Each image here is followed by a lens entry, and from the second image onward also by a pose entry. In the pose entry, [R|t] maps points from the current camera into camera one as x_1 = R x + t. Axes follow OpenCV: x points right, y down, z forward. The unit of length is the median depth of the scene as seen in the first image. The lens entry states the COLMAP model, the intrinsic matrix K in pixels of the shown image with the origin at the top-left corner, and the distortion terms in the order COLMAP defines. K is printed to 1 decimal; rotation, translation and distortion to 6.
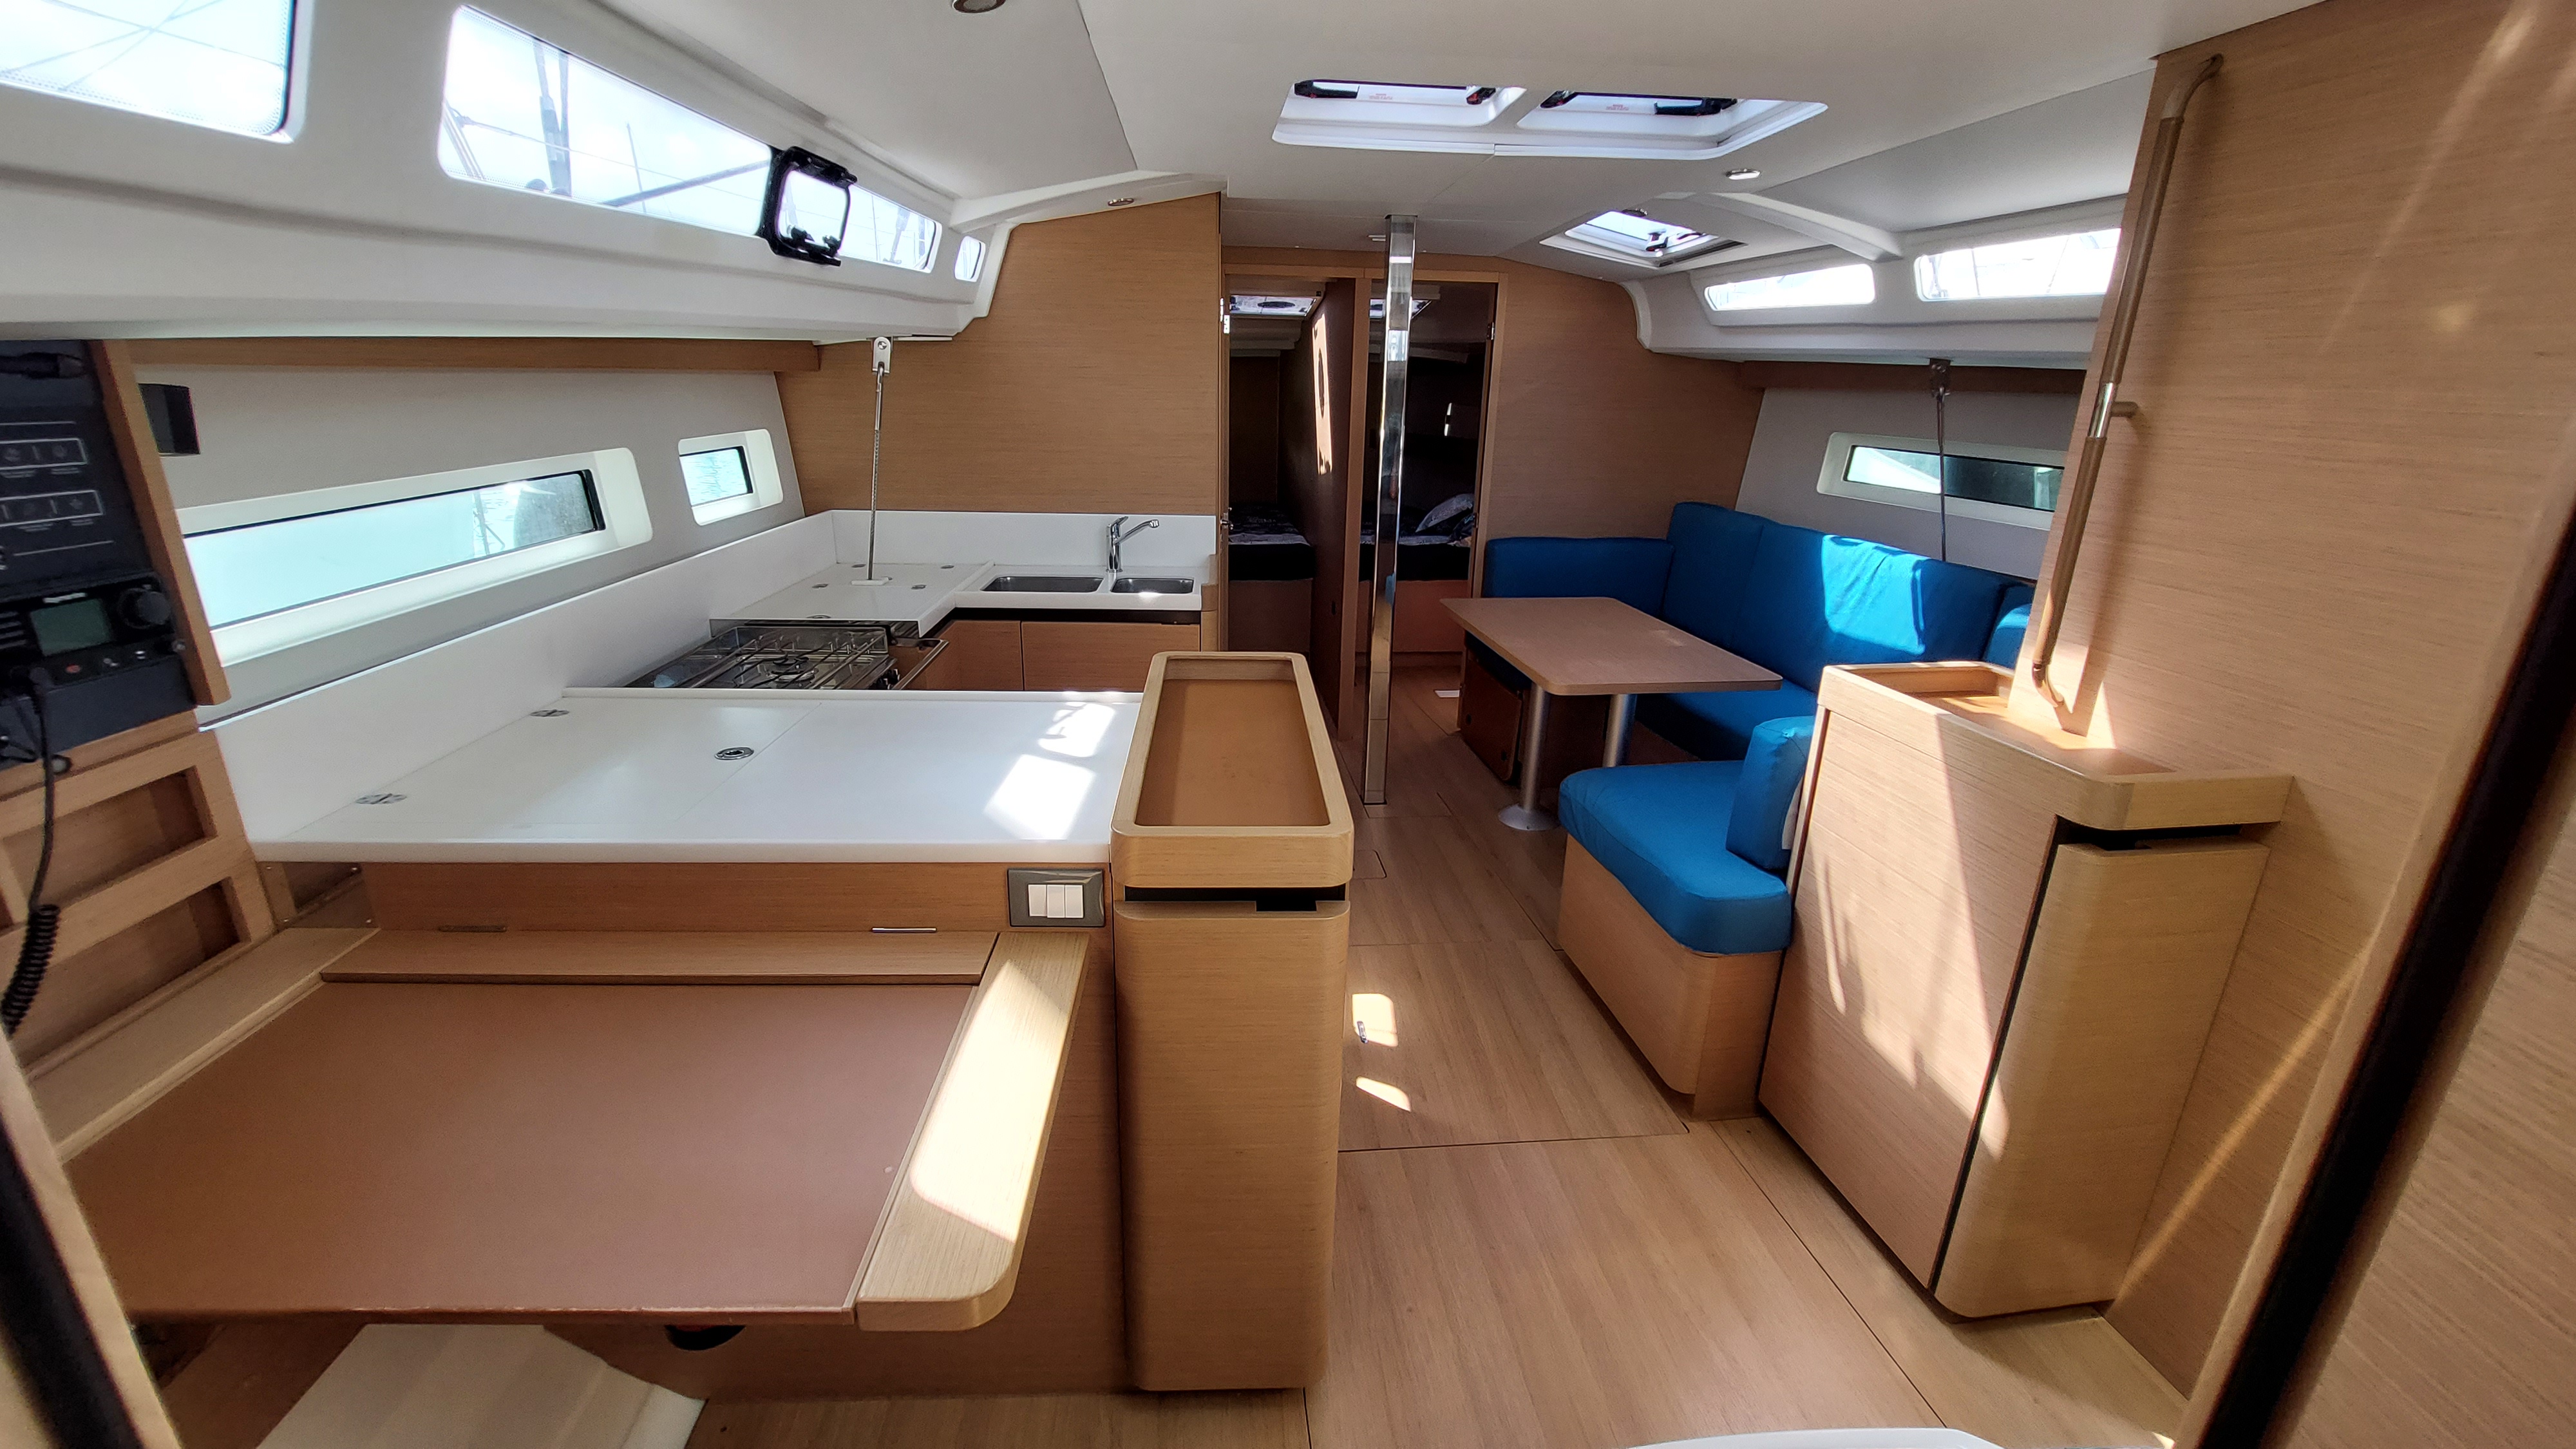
lens RADIAL K [[1037.1, 0, 1278.2], [0, 1037.1, 710.7], [0, 0, 1]] dist [0.002406, 0.000455]
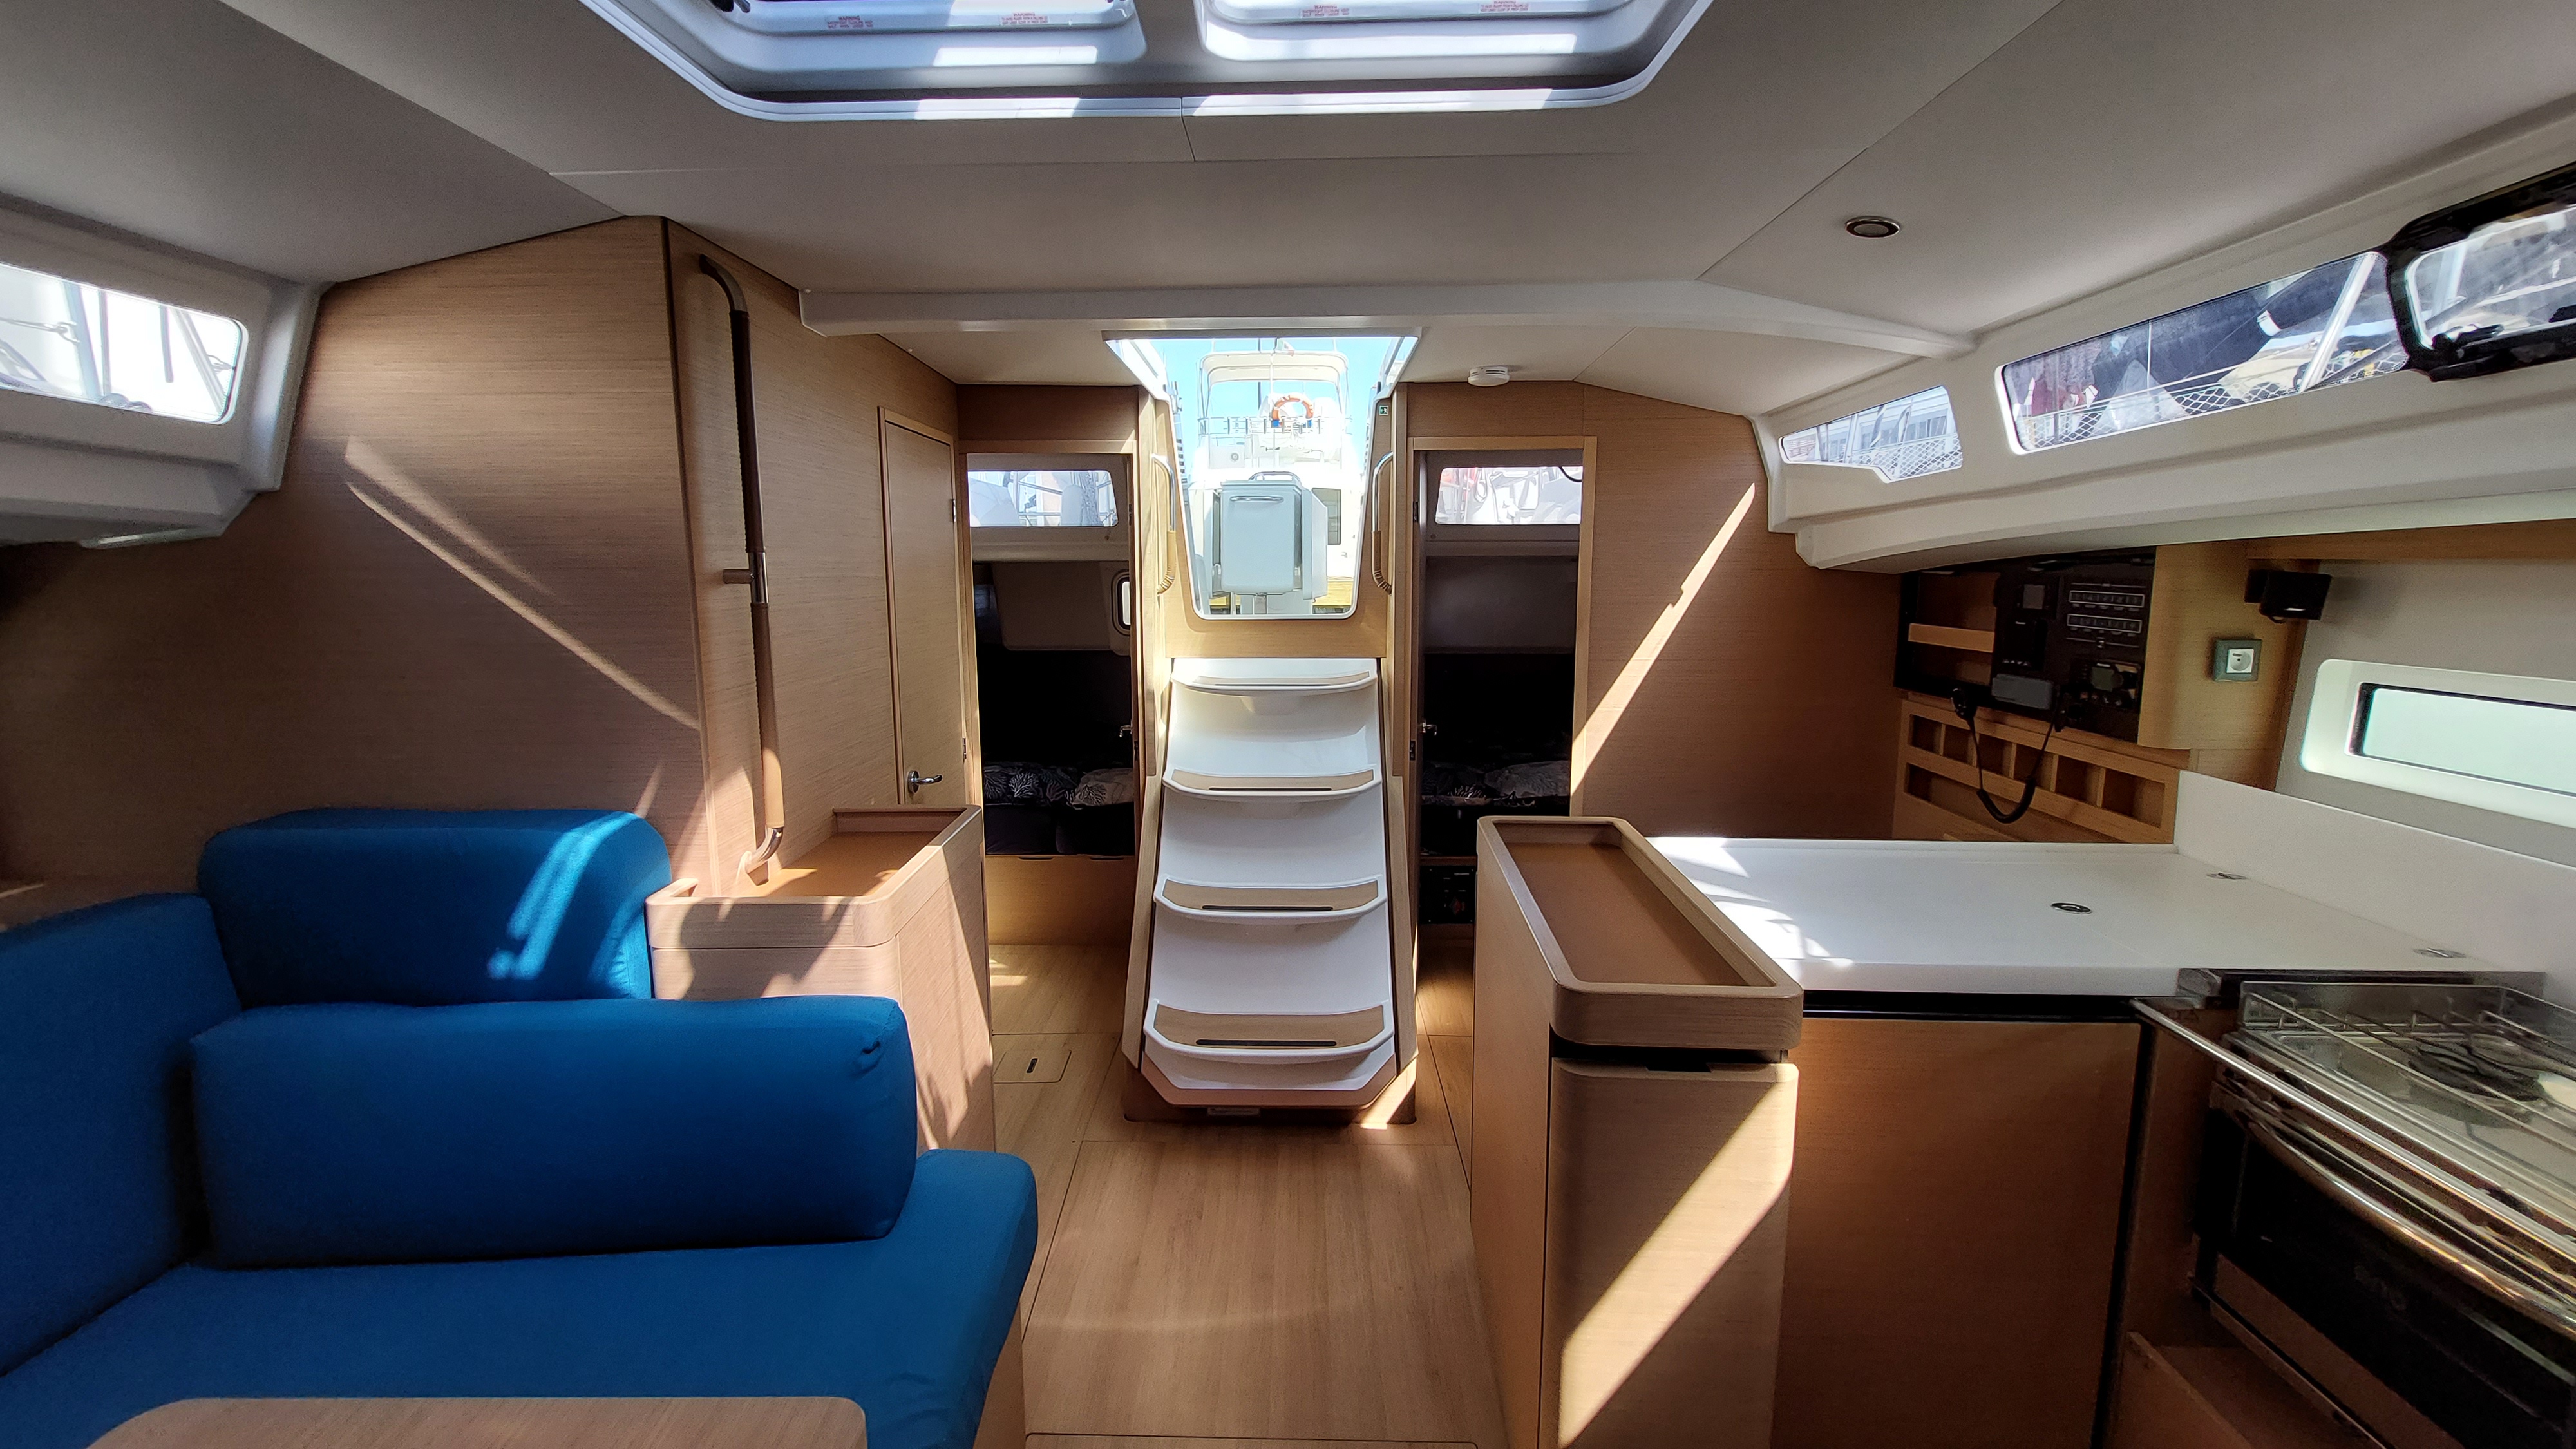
lens RADIAL K [[1043.9, 0, 1274.5], [0, 1043.9, 701.0], [0, 0, 1]] dist [-0.002052, -0.000223]
pose [[-0.991849, -0.031690, 0.123415, 0.110633], [0.025054, 0.901166, 0.432749, -0.441385], [-0.124931, 0.432314, -0.893027, 1.380580]]
